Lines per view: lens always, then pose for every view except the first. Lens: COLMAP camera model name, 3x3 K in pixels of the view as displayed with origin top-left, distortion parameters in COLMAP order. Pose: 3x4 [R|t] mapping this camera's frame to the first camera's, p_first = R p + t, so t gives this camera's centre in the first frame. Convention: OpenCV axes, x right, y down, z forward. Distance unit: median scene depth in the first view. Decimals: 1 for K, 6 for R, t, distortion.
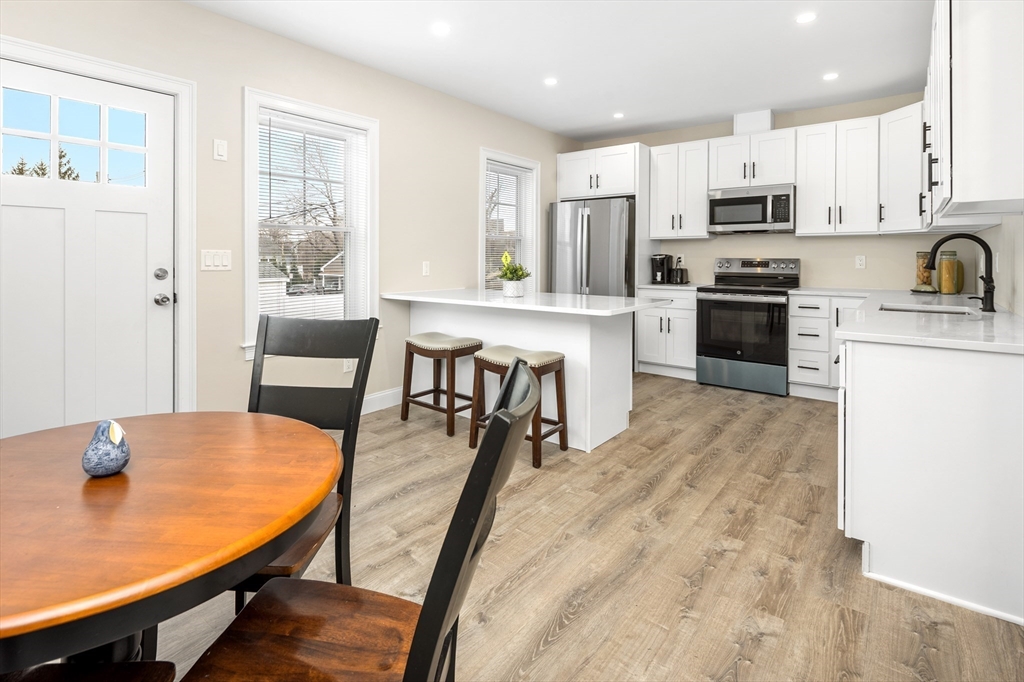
lens RADIAL K [[510.5, 0, 512.3], [0, 510.5, 256.2], [0, 0, 1]] dist [-0.001950, -0.000873]
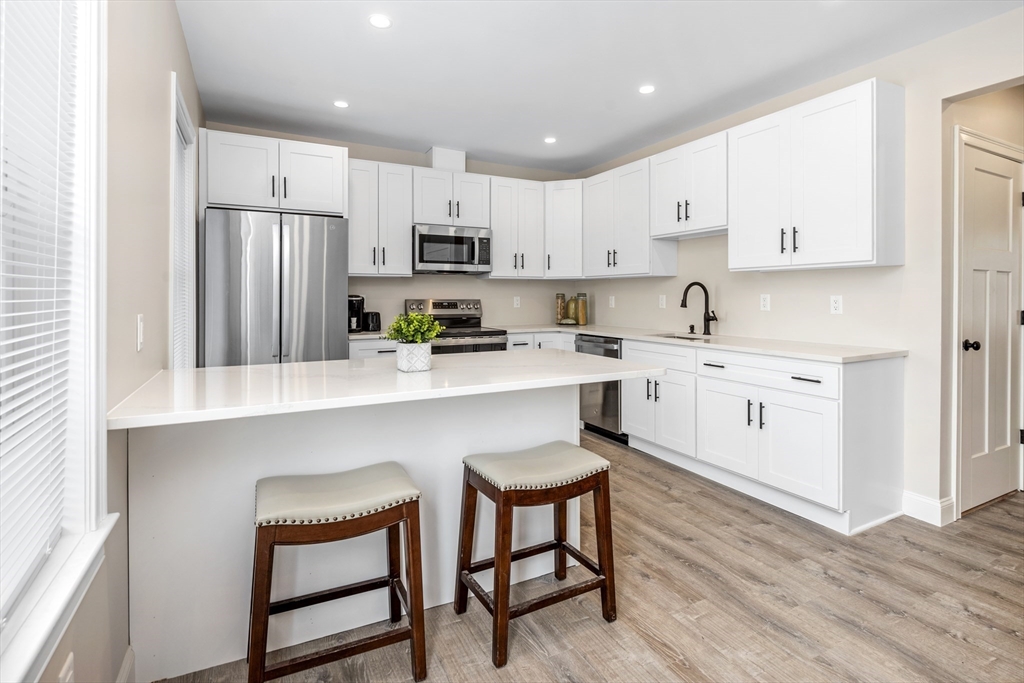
lens RADIAL K [[499.4, 0, 508.0], [0, 499.4, 296.9], [0, 0, 1]] dist [0.000928, -0.000476]
pose [[0.408522, -0.004462, 0.912737, -0.414744], [-0.002973, 0.999976, 0.006219, -0.007920], [-0.912743, -0.005254, 0.408500, 0.594345]]
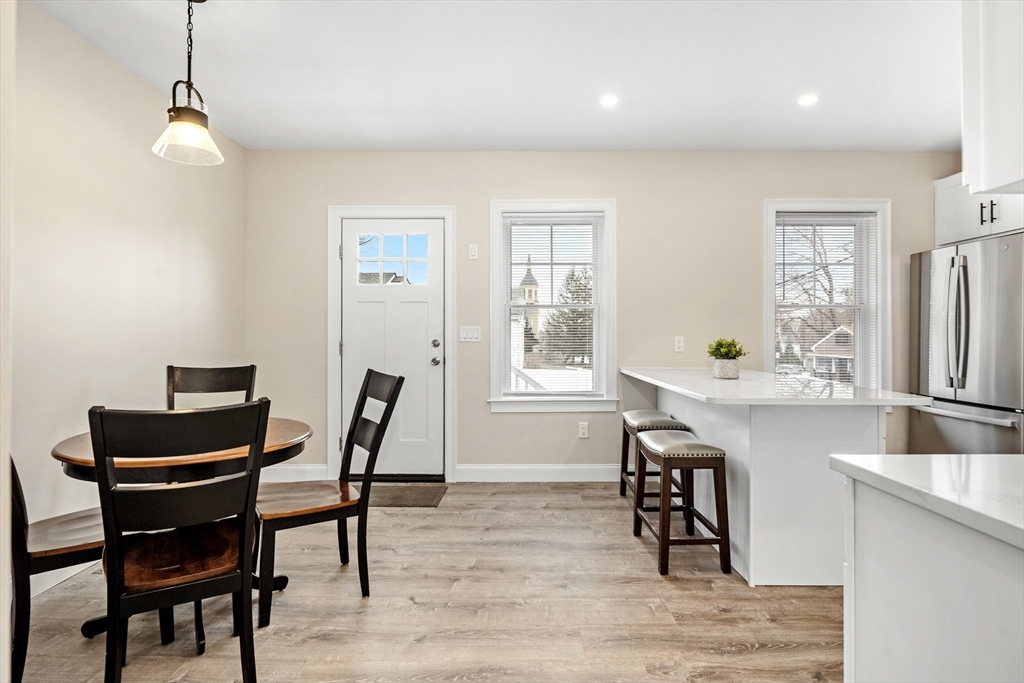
lens RADIAL K [[527.2, 0, 511.0], [0, 527.2, 330.9], [0, 0, 1]] dist [0.002287, 0.000283]
pose [[0.611596, -0.005010, -0.791154, 0.415015], [-0.000400, 0.999978, -0.006642, 0.006362], [0.791170, 0.004379, 0.611581, 0.173006]]
